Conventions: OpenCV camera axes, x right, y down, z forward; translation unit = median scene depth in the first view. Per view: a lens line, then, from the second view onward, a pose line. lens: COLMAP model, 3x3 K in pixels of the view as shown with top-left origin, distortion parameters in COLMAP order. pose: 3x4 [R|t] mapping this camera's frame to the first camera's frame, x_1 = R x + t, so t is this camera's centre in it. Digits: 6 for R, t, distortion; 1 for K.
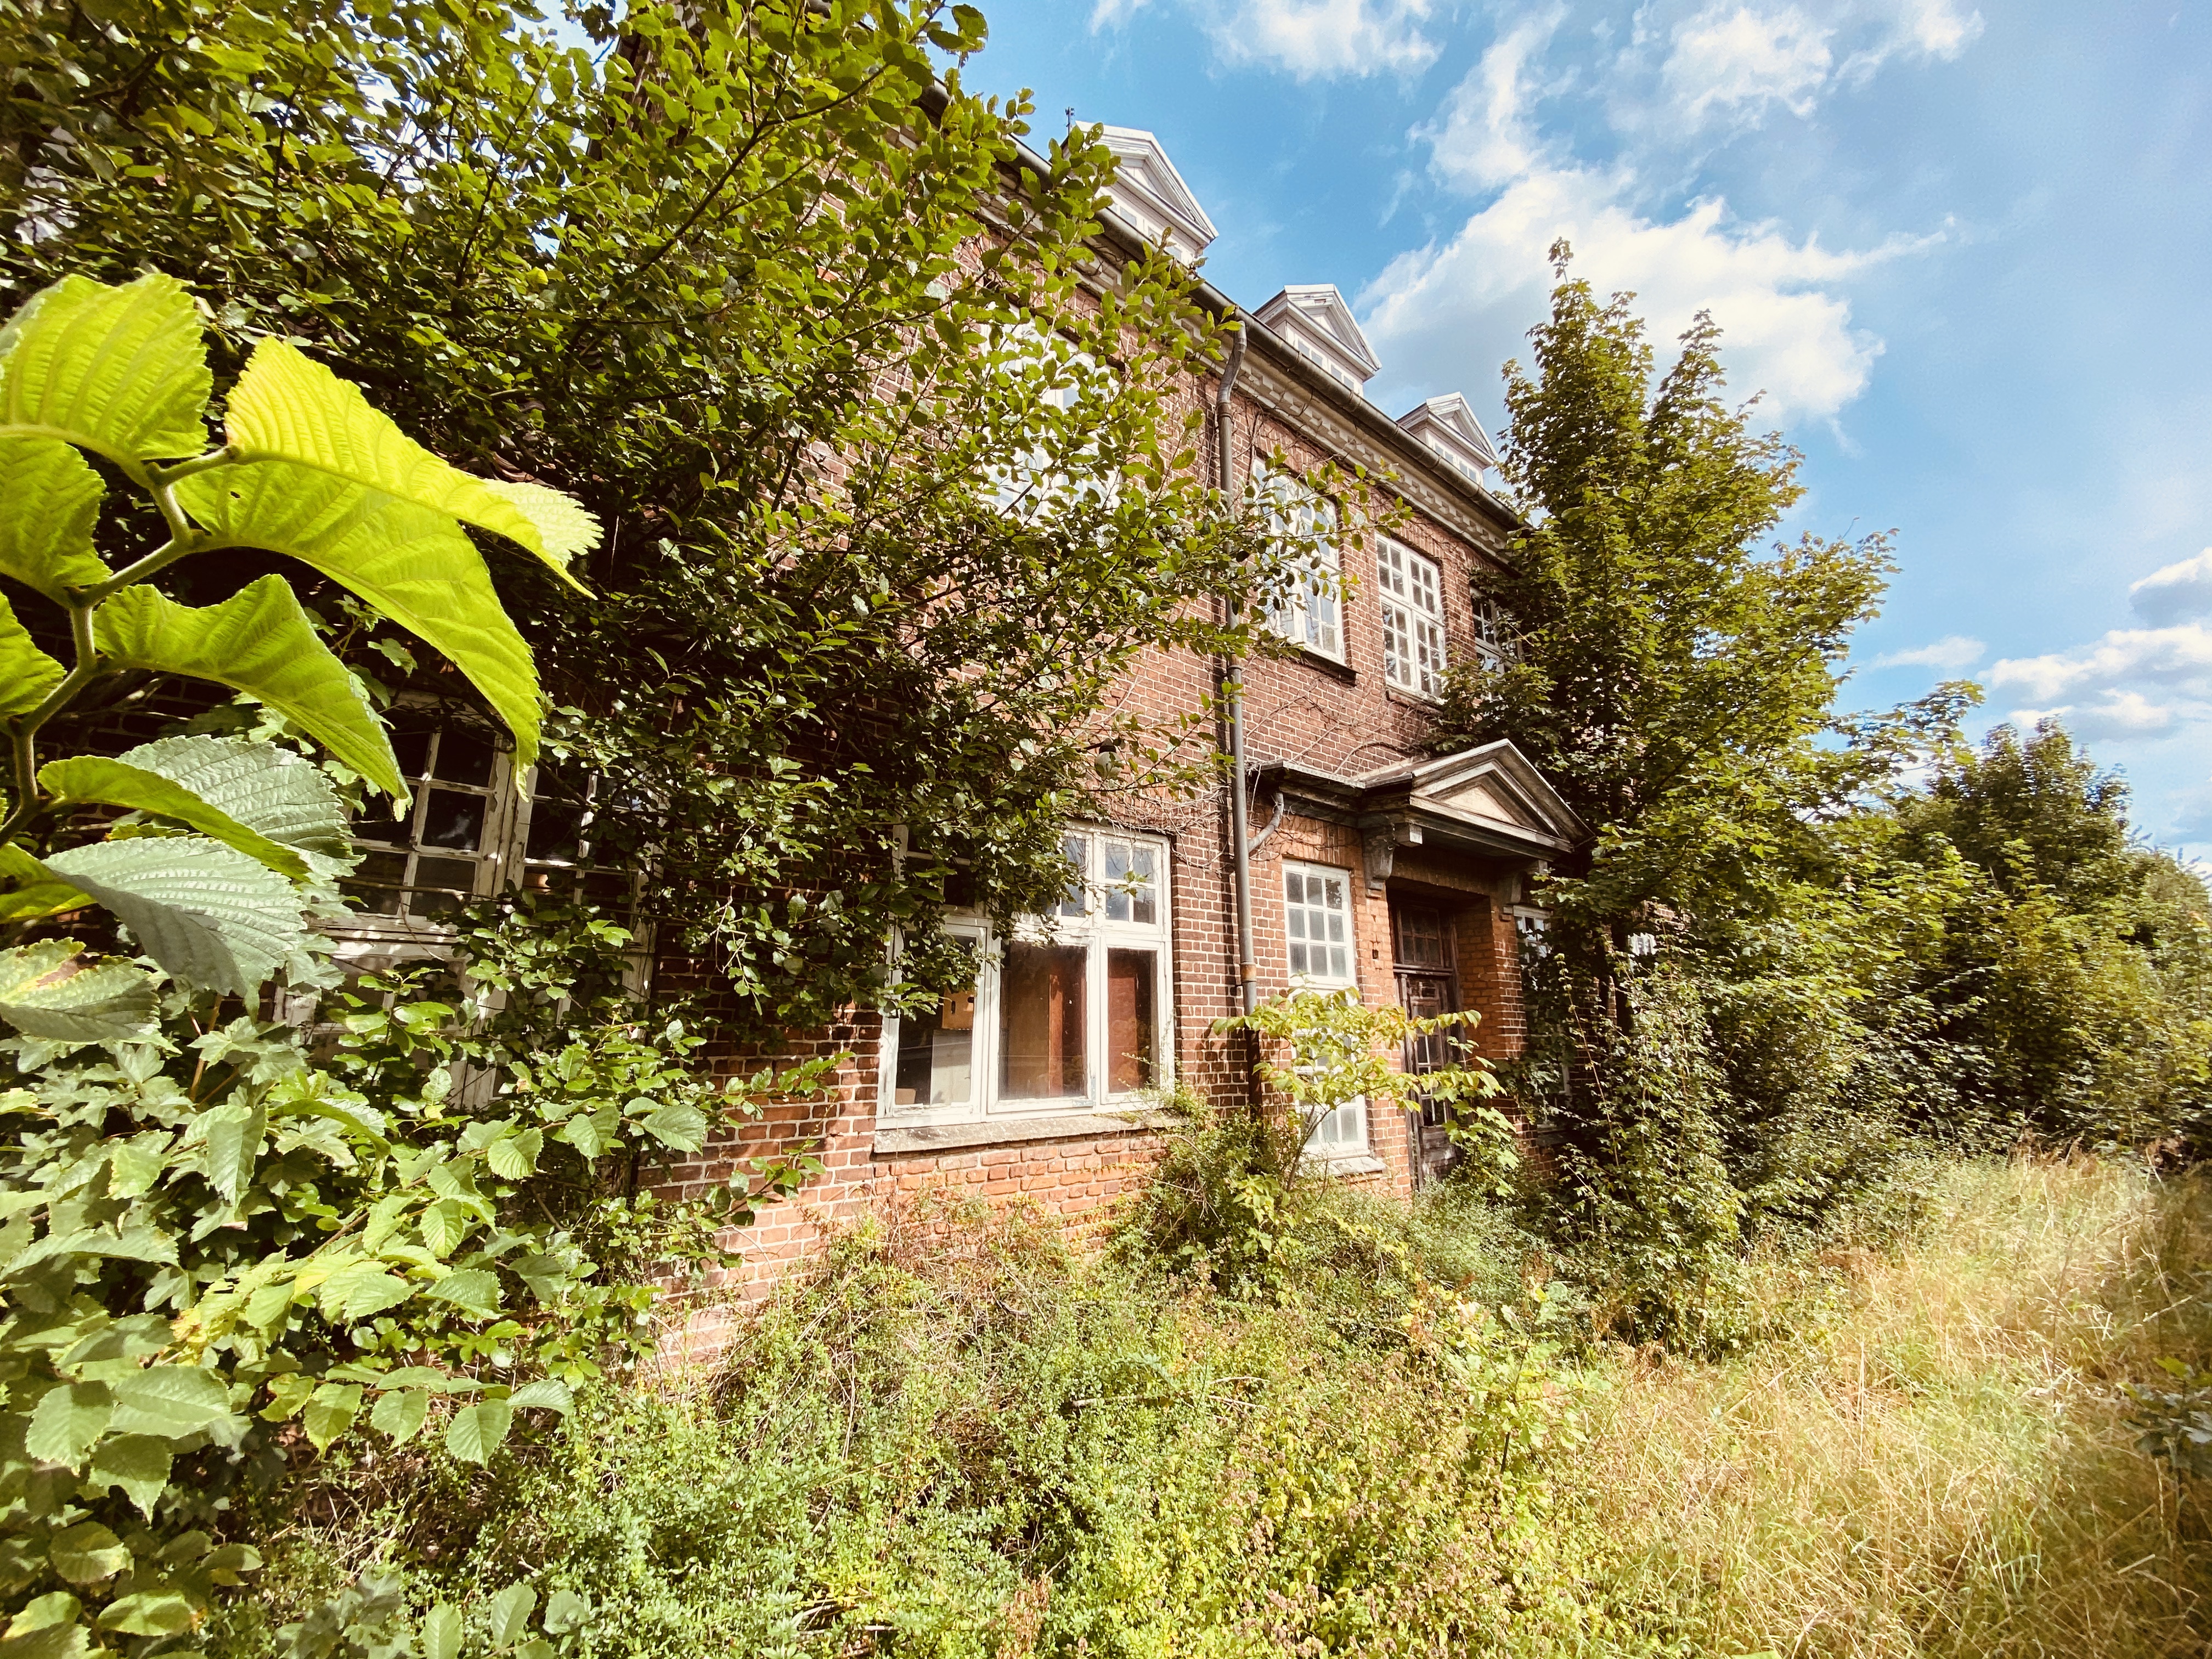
lens RADIAL K [[901.5, 0, 1096.1], [0, 901.5, 830.0], [0, 0, 1]] dist [0.023004, -0.020533]
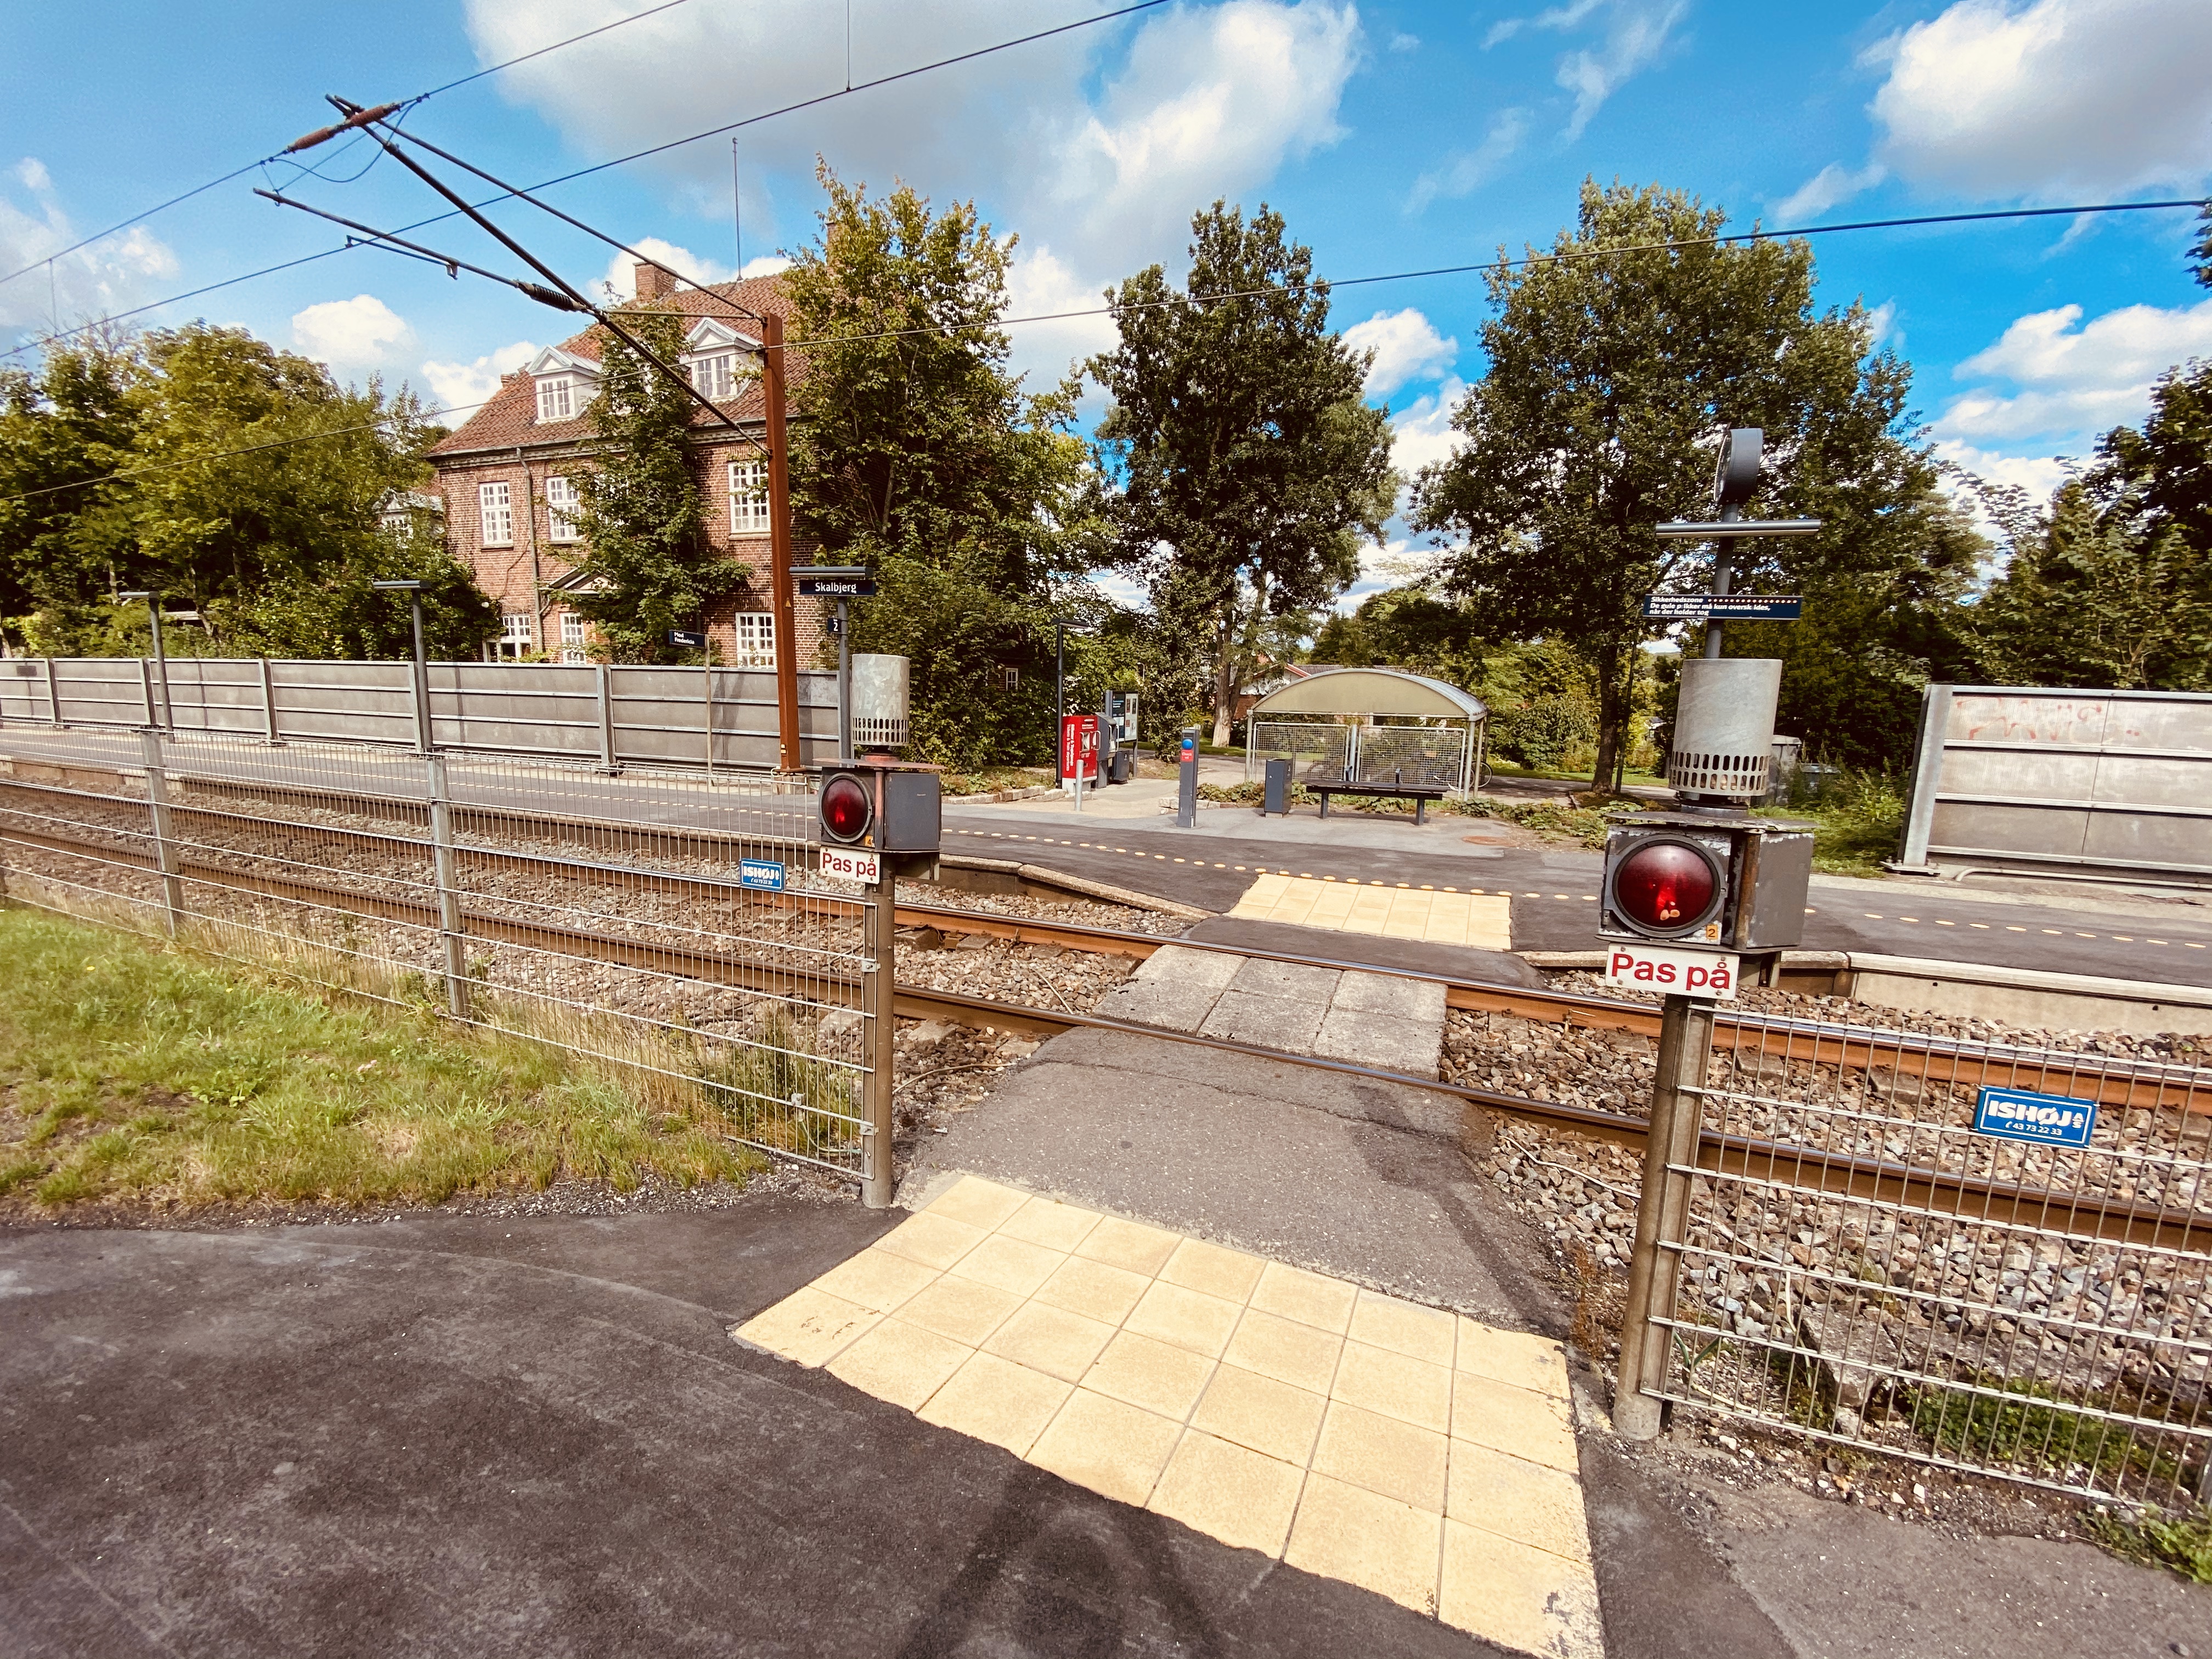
lens RADIAL K [[901.5, 0, 1096.1], [0, 901.5, 830.0], [0, 0, 1]] dist [0.023004, -0.020533]
pose [[0.469660, 0.156413, -0.868881, 4.350800], [0.178533, 0.947020, 0.266982, 0.258607], [0.864607, -0.280514, 0.416852, 1.081565]]
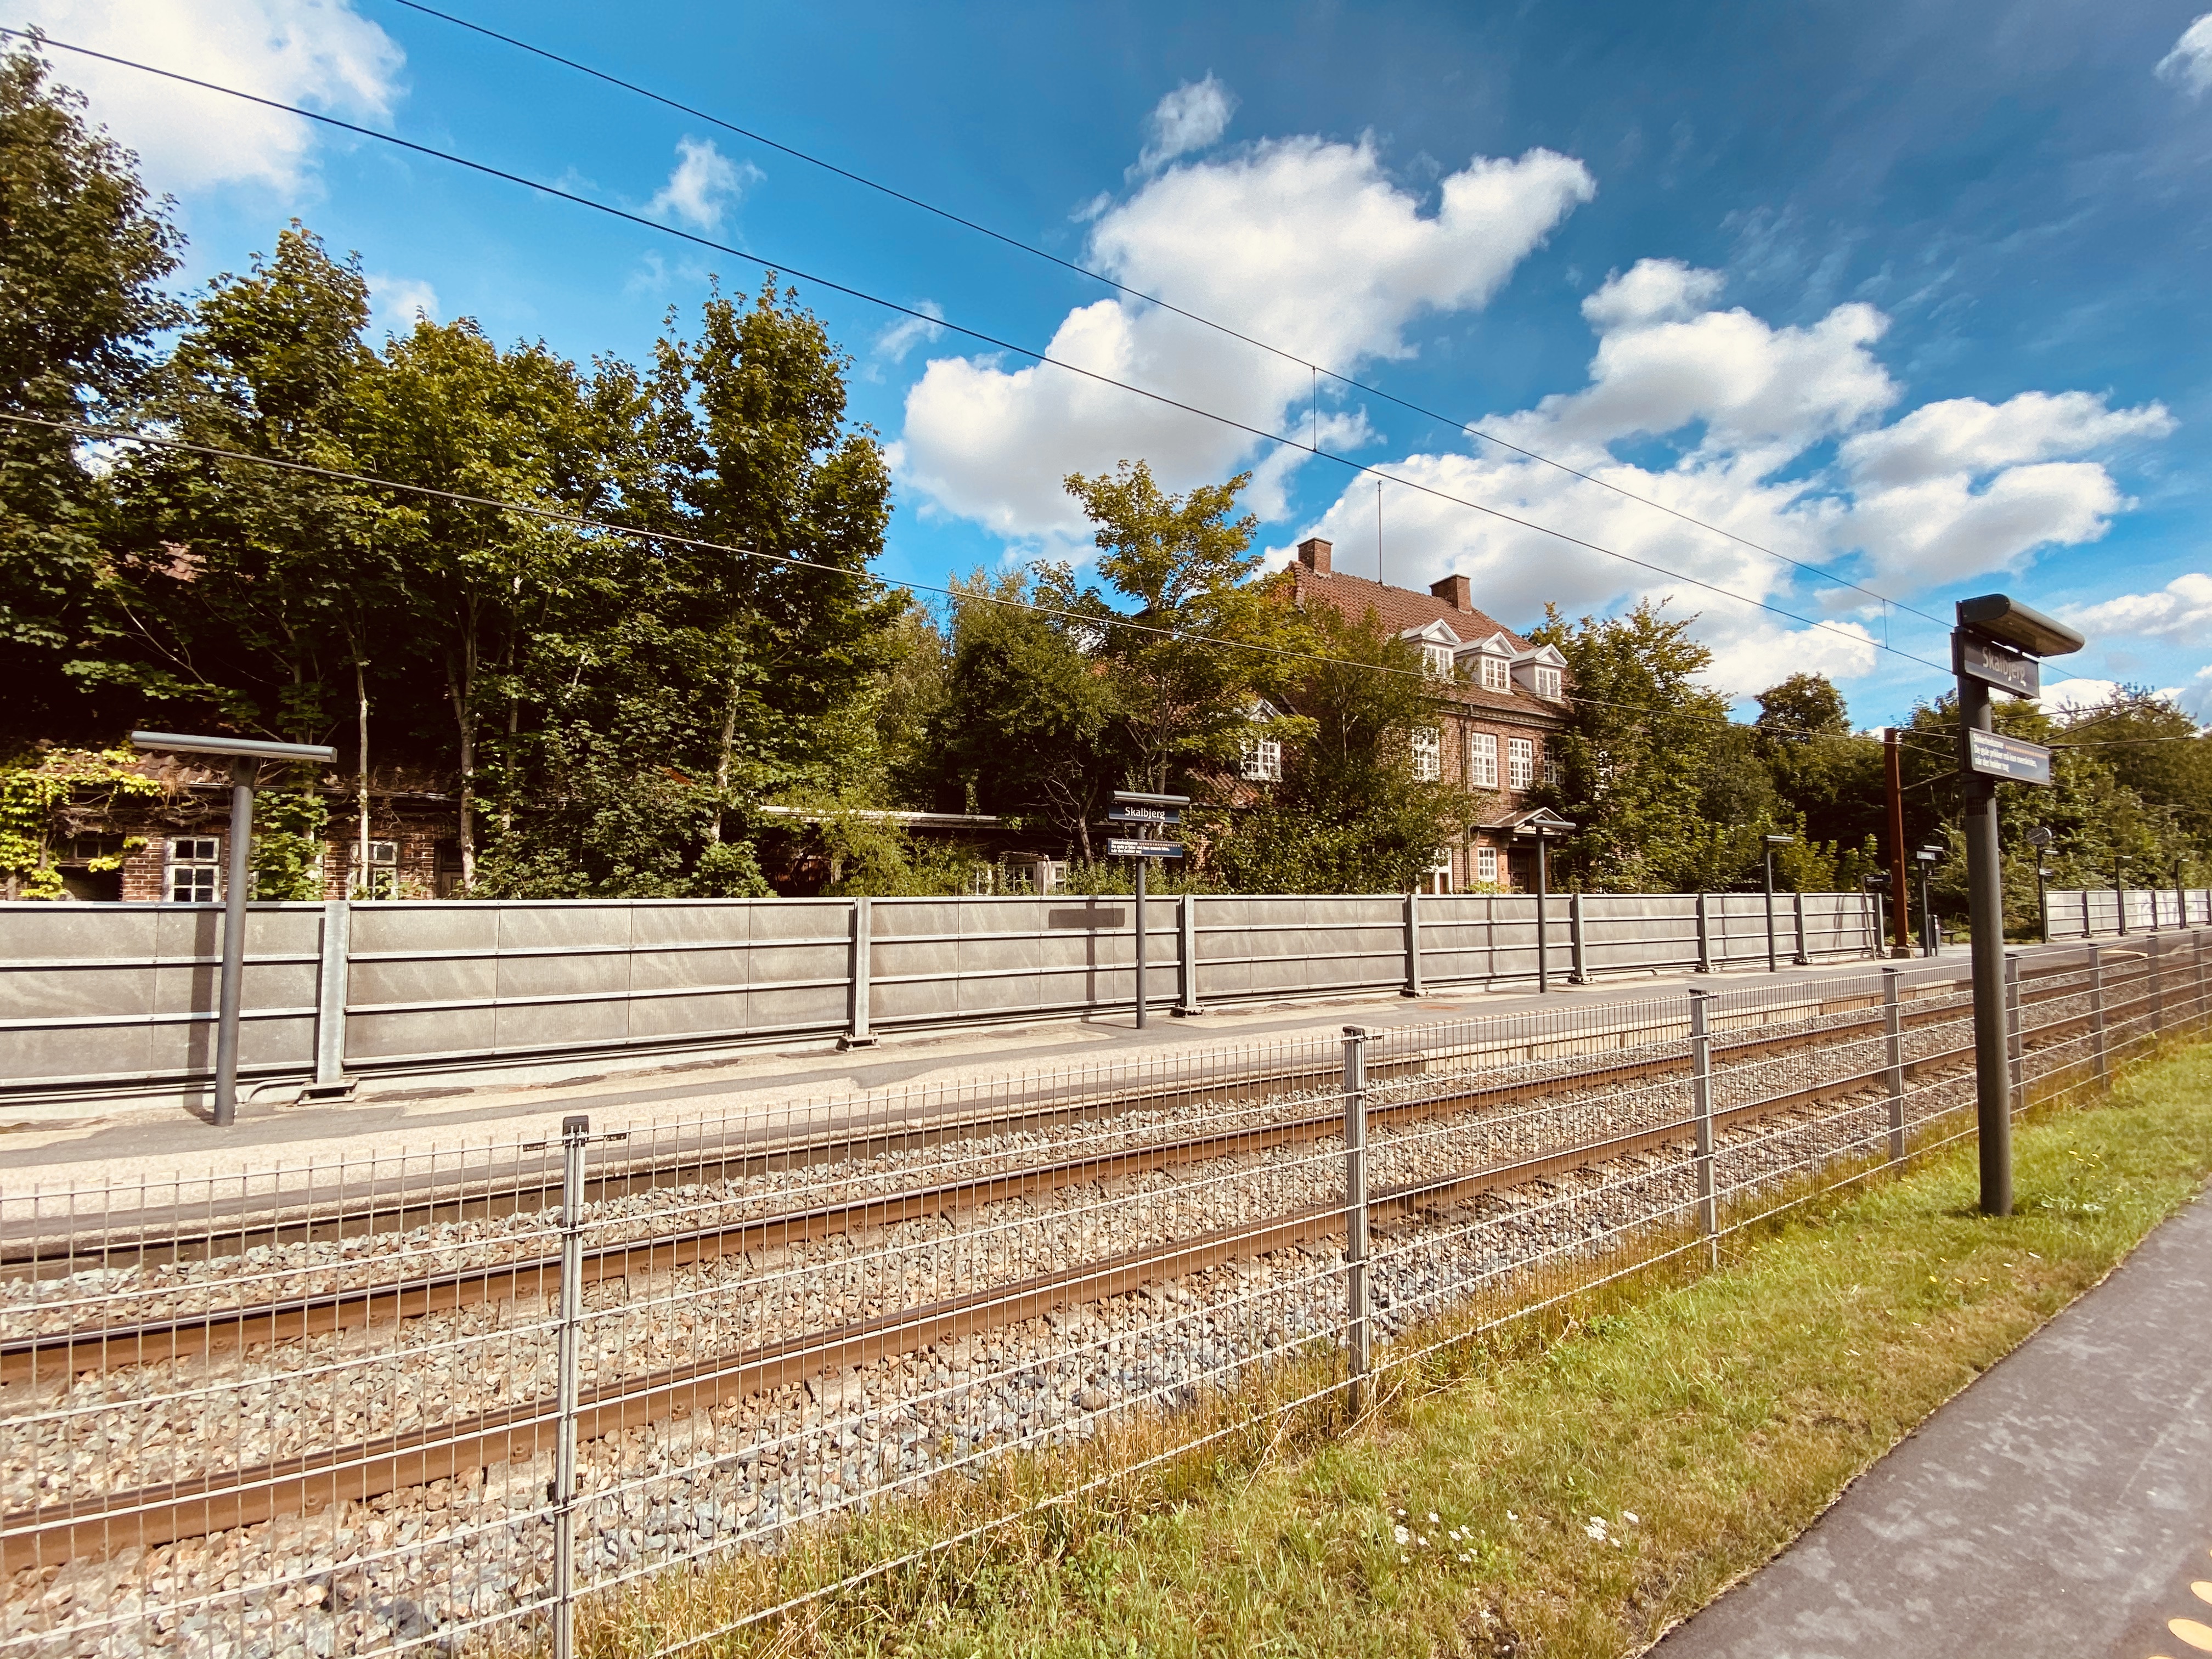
lens RADIAL K [[901.5, 0, 1096.1], [0, 901.5, 830.0], [0, 0, 1]] dist [0.023004, -0.020533]
pose [[0.988527, -0.008633, -0.150796, -0.829749], [0.032563, 0.987069, 0.156956, -0.701136], [0.147491, -0.160065, 0.976025, -3.027235]]
